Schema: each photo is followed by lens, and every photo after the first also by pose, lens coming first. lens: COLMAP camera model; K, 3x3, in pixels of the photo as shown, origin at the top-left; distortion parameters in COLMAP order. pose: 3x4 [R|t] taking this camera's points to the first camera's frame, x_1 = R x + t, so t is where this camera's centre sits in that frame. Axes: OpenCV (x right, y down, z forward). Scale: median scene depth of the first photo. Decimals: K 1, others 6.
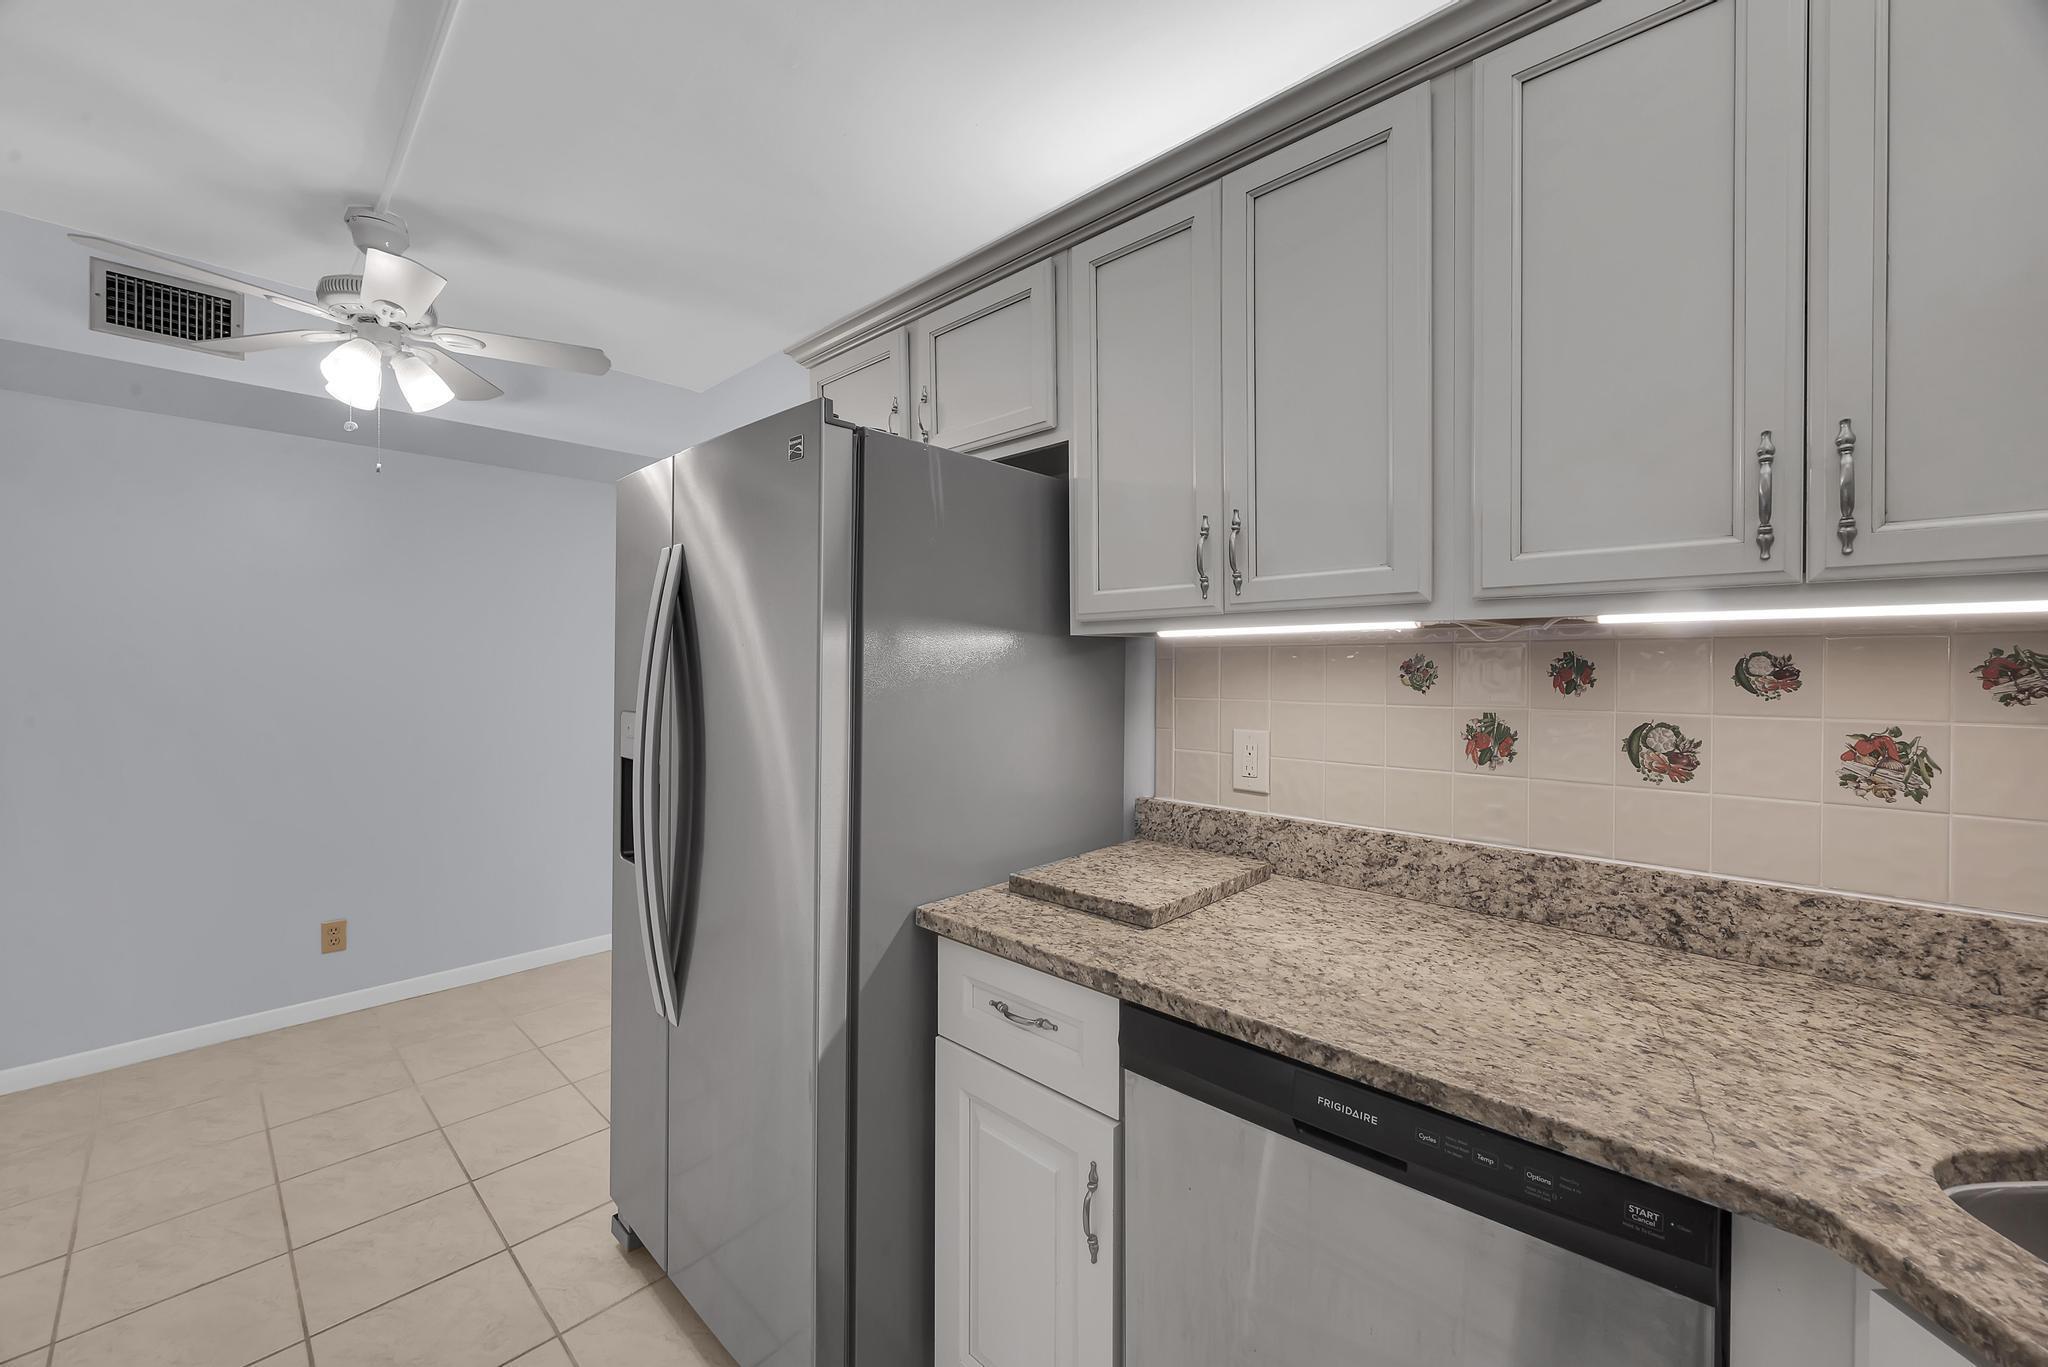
lens RADIAL K [[817.8, 0, 1020.8], [0, 817.8, 674.2], [0, 0, 1]] dist [0.000256, -0.000038]
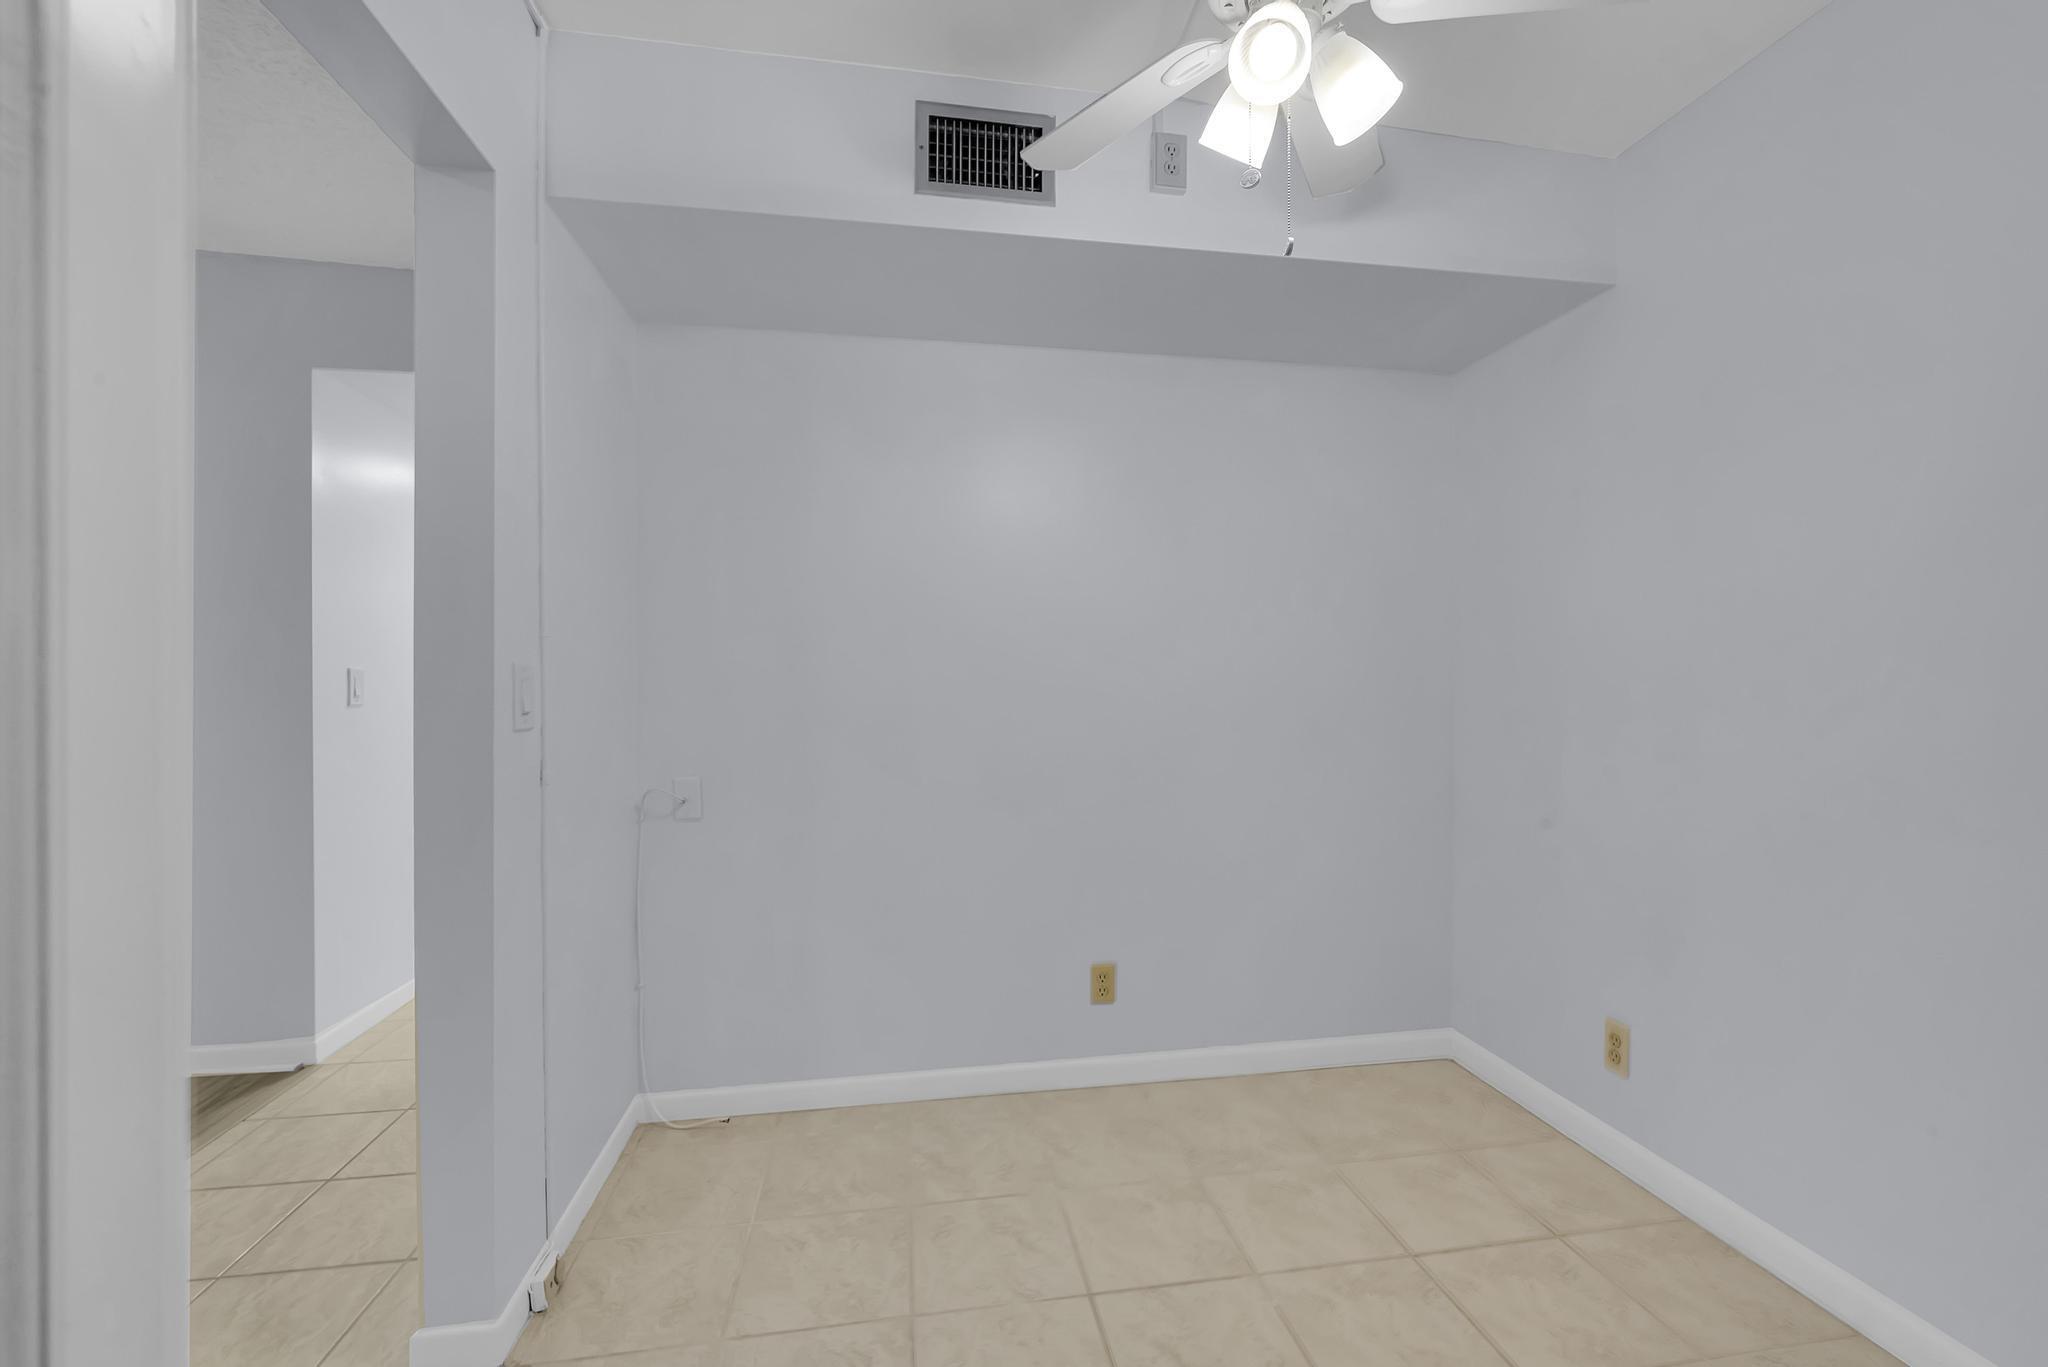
lens RADIAL K [[817.8, 0, 1024.3], [0, 817.8, 686.8], [0, 0, 1]] dist [0.000256, -0.000038]
pose [[0.803457, -0.001701, -0.595361, -0.567042], [-0.002108, 0.999982, -0.005702, 0.051394], [0.595359, 0.005837, 0.803438, 0.419884]]
